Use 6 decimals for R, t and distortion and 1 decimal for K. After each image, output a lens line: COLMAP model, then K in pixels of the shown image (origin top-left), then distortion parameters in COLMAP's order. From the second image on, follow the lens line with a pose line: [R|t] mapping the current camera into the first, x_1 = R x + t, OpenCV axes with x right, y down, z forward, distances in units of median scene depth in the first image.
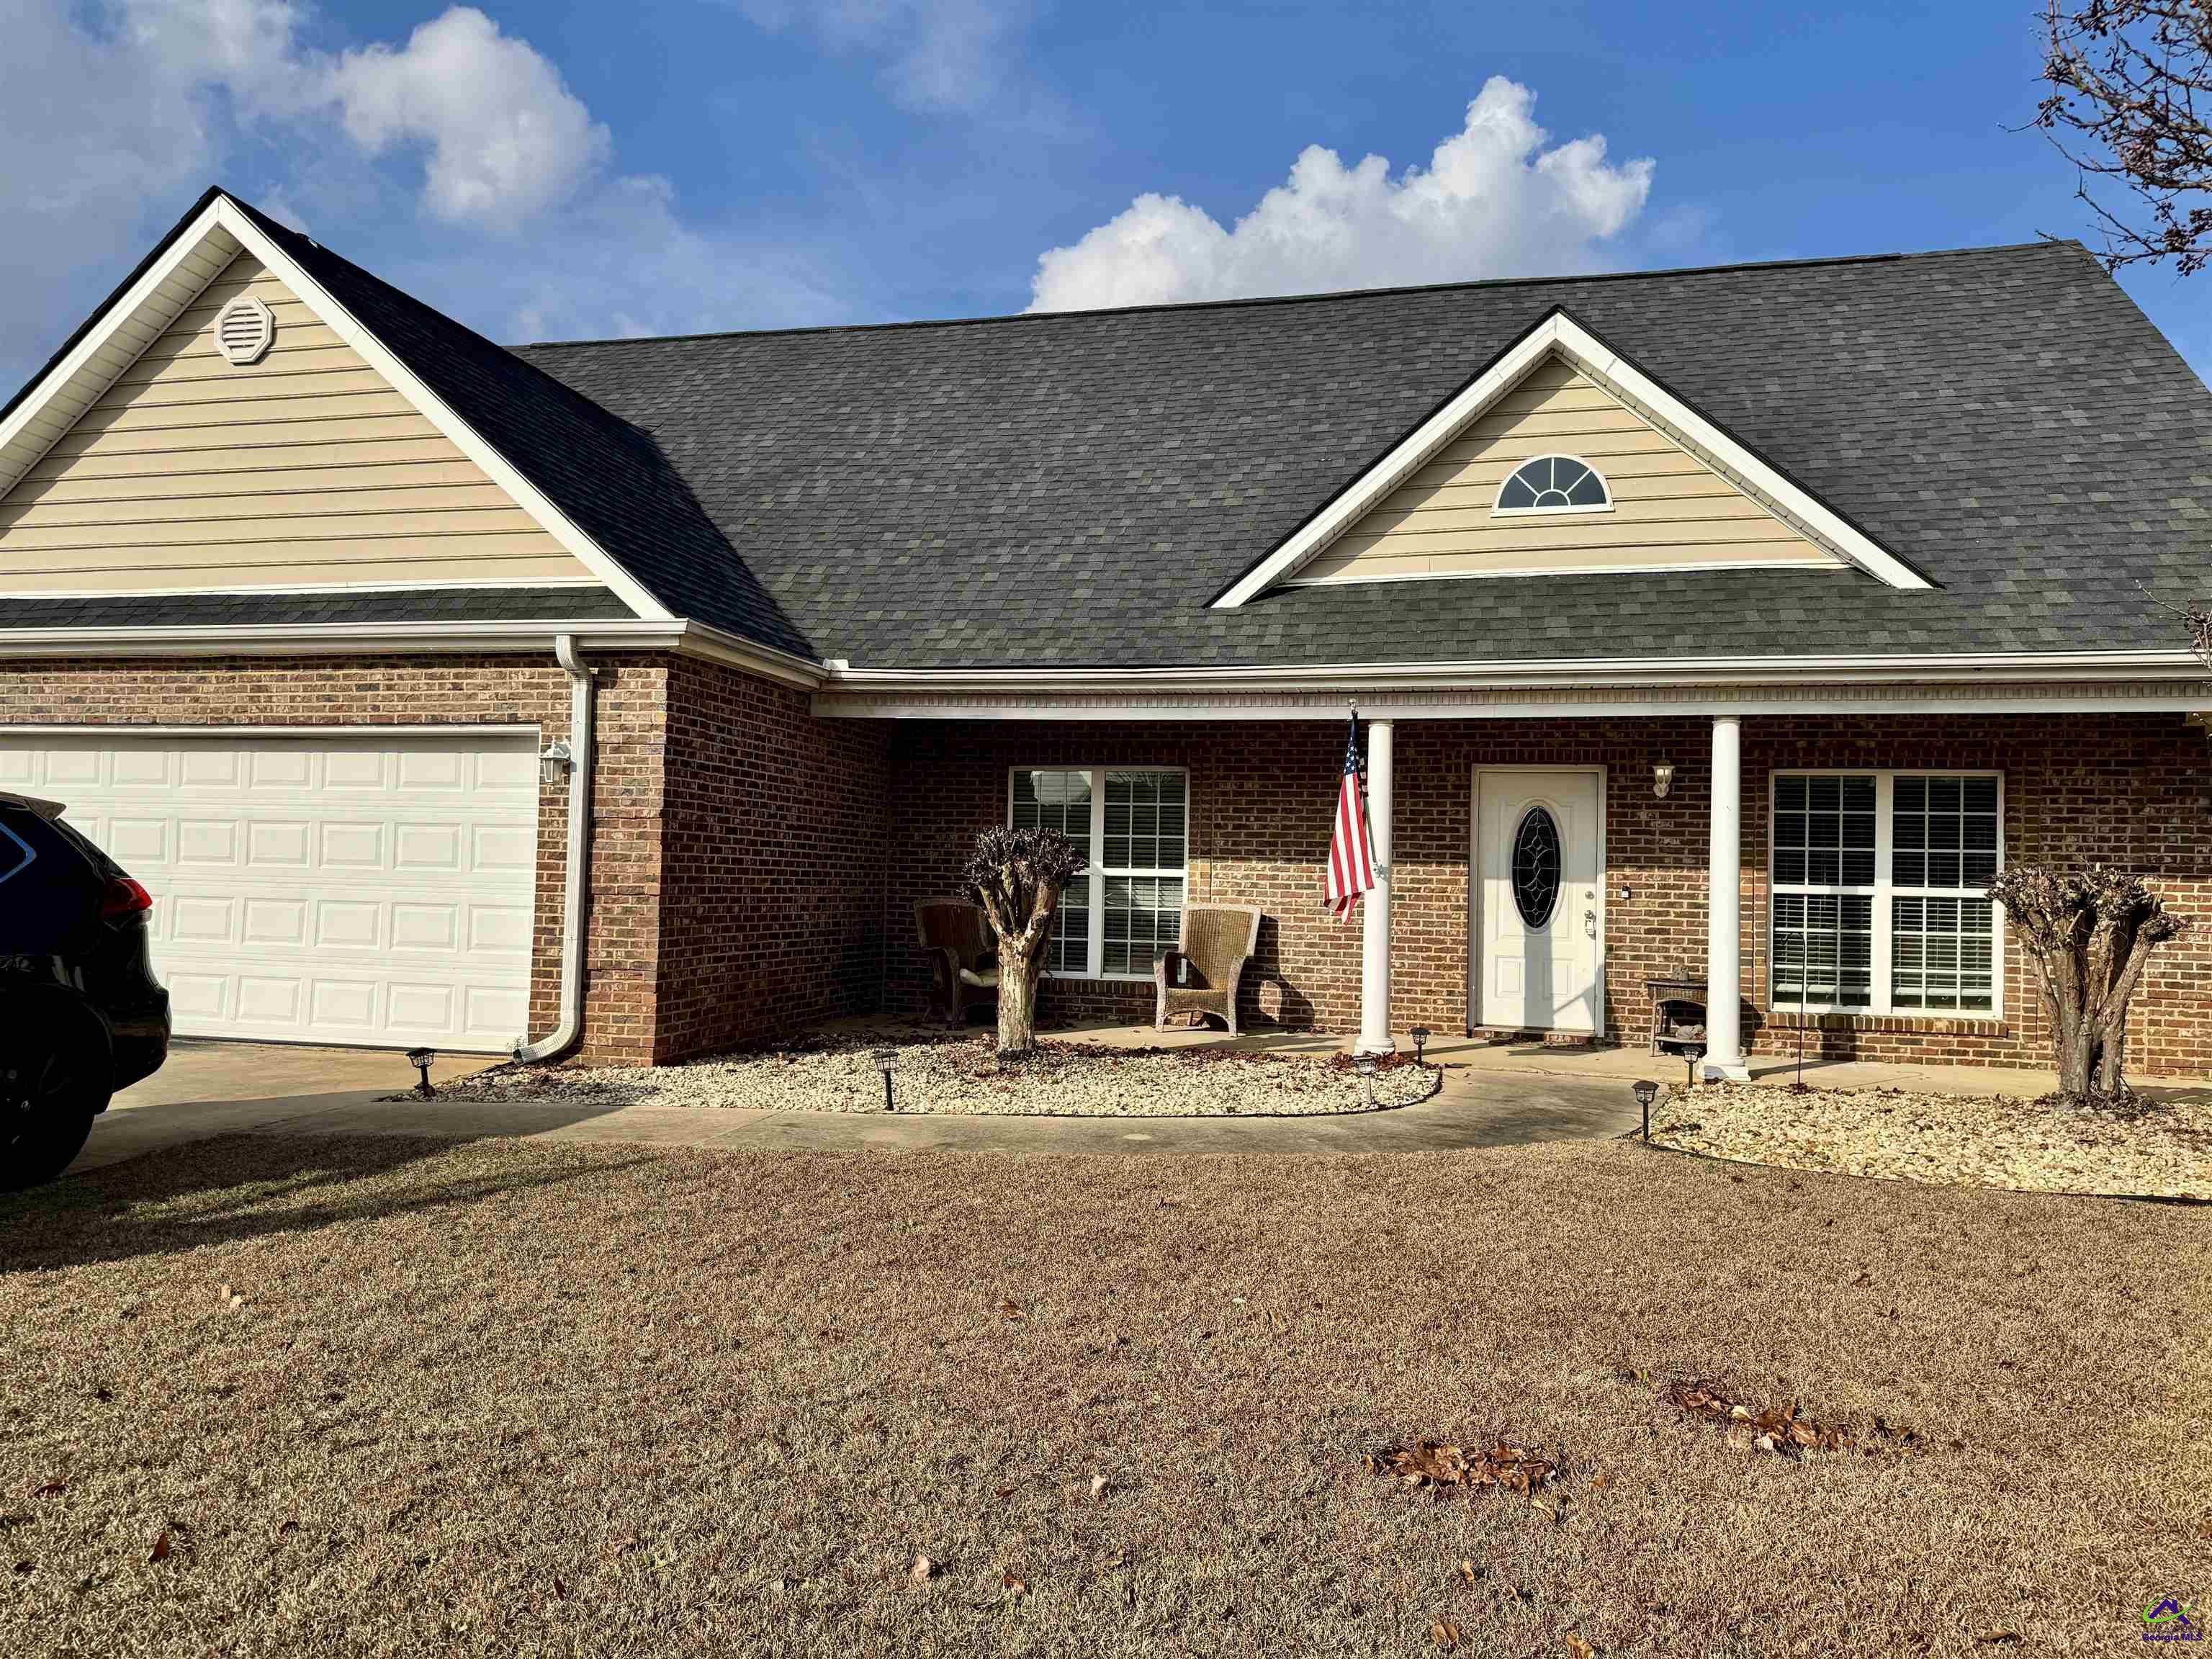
lens RADIAL K [[1542.4, 0, 1096.4], [0, 1542.4, 831.0], [0, 0, 1]] dist [0.124862, -0.177543]
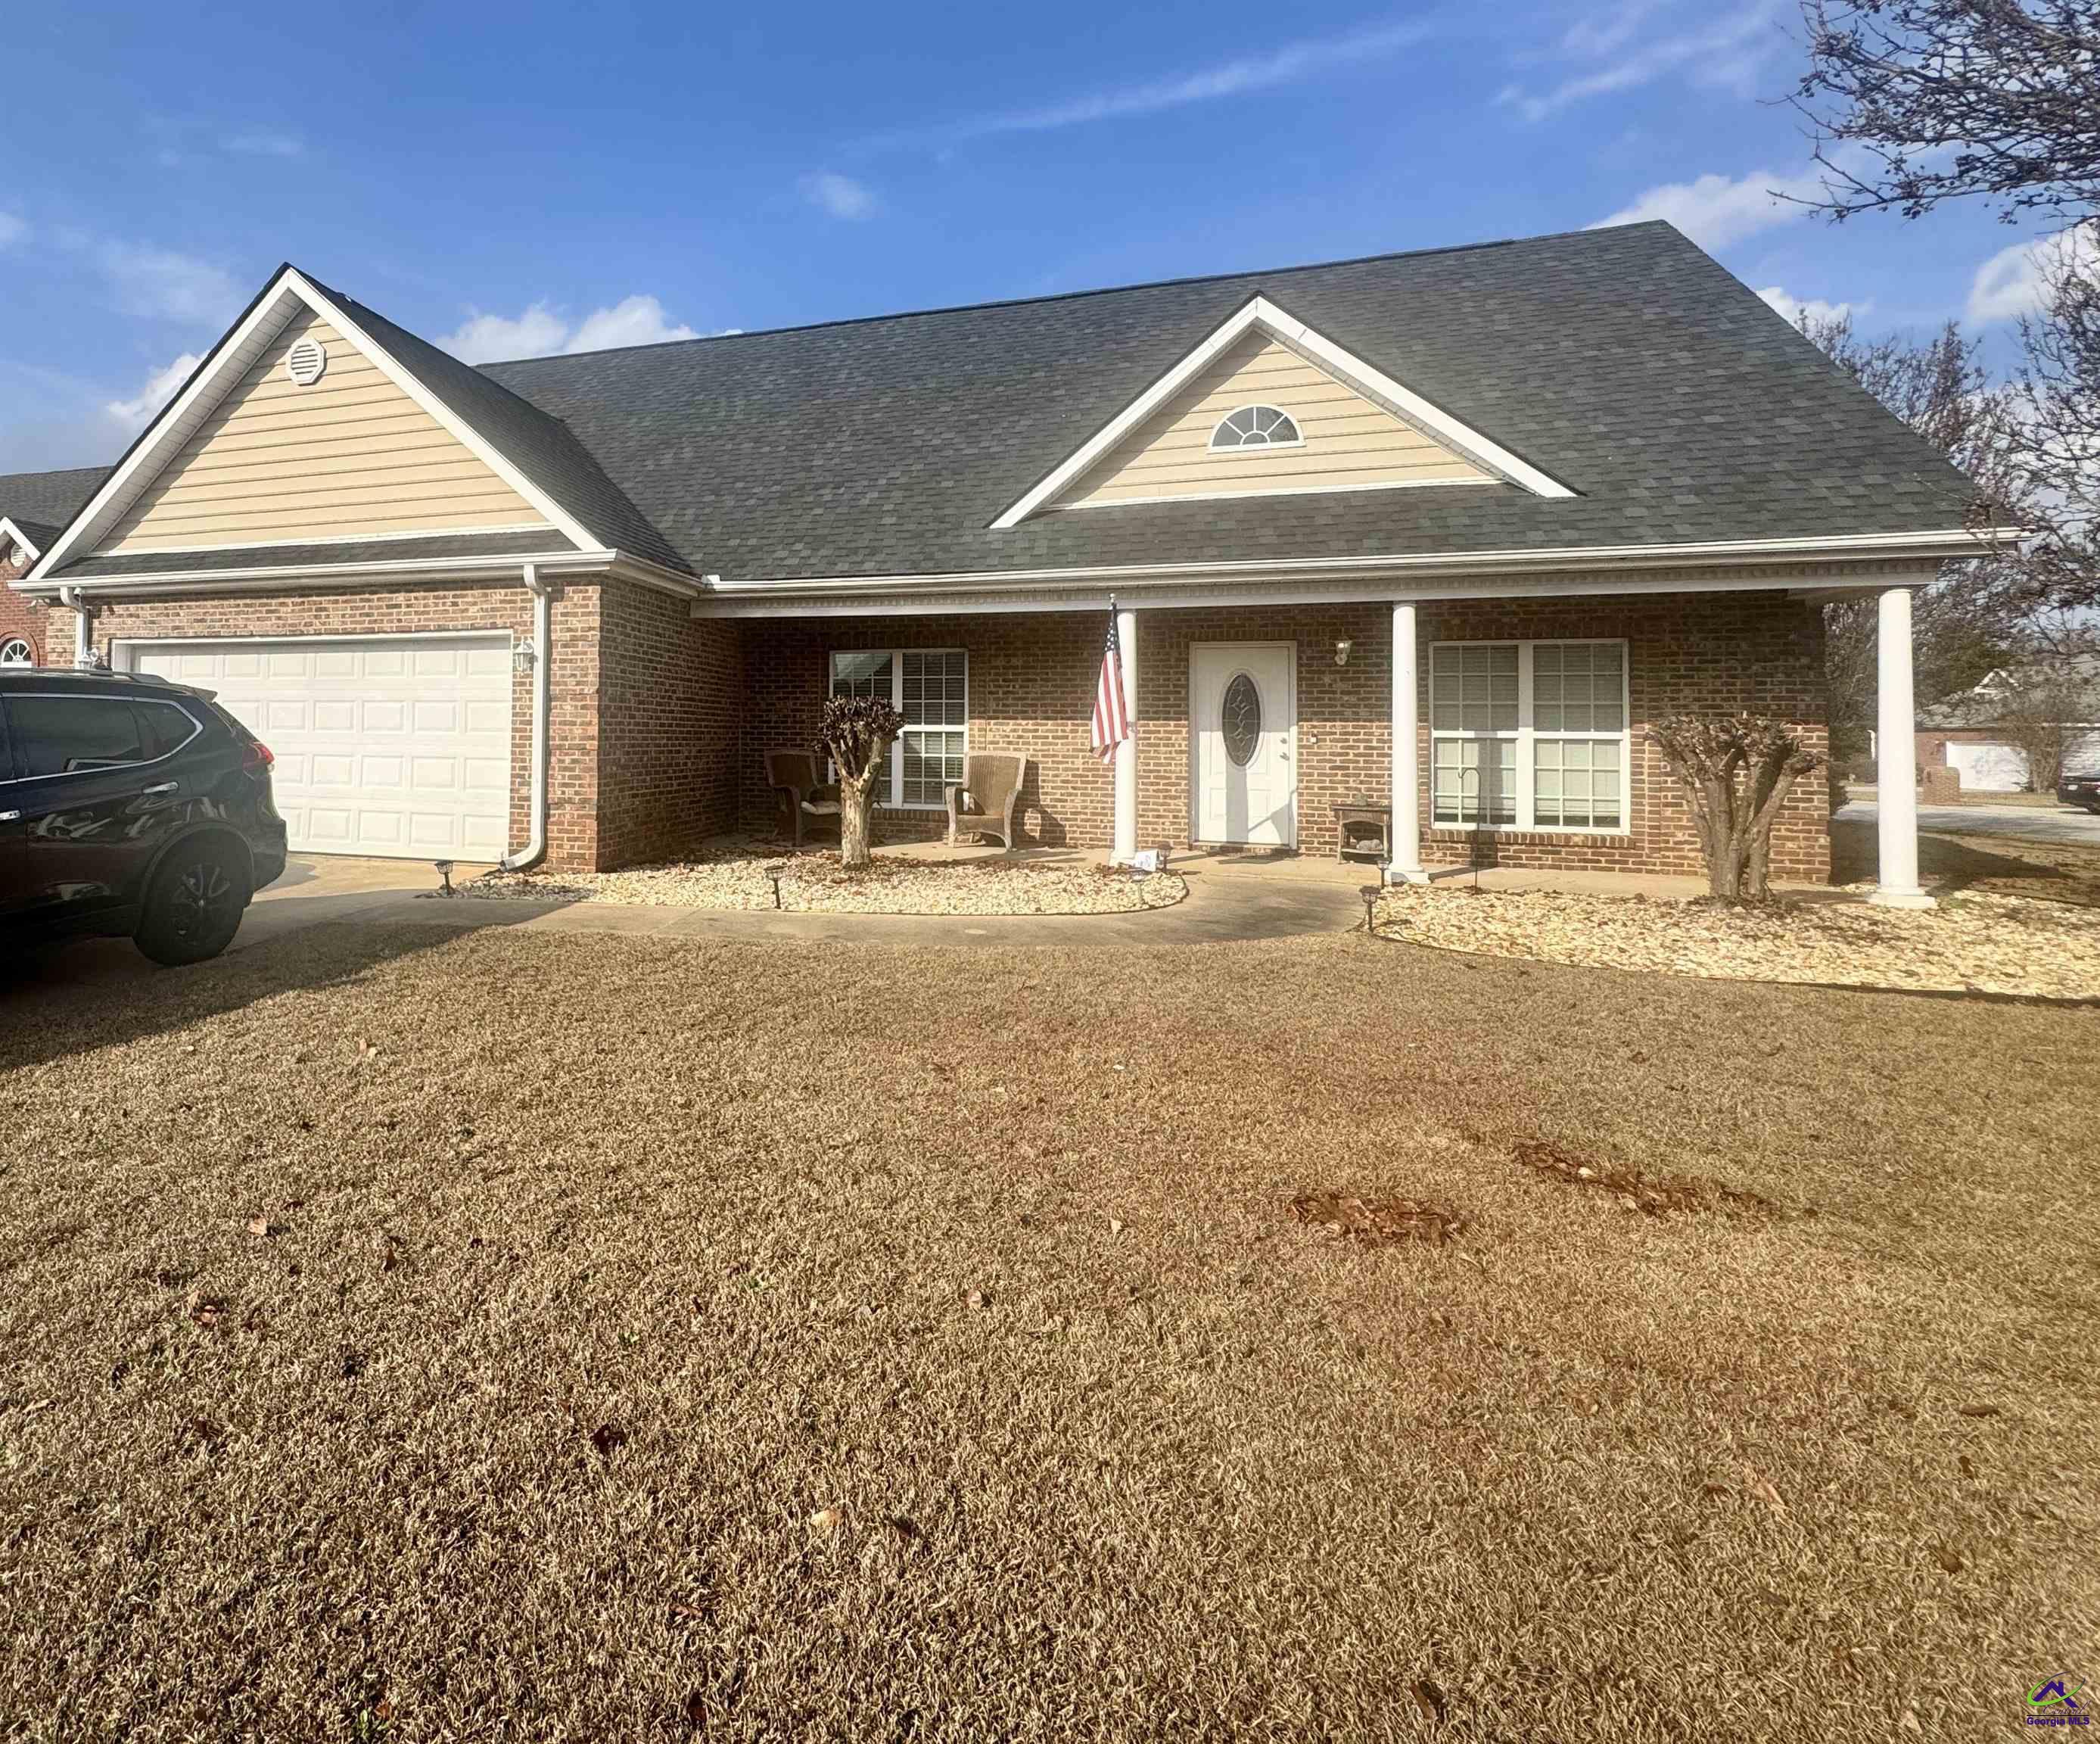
lens RADIAL K [[1313.1, 0, 1015.6], [0, 1313.1, 714.7], [0, 0, 1]] dist [0.001286, -0.001939]
pose [[0.993163, -0.015648, -0.115682, 0.213713], [0.016474, 0.999845, 0.006188, 0.008388], [0.115568, -0.008051, 0.993267, -0.111915]]
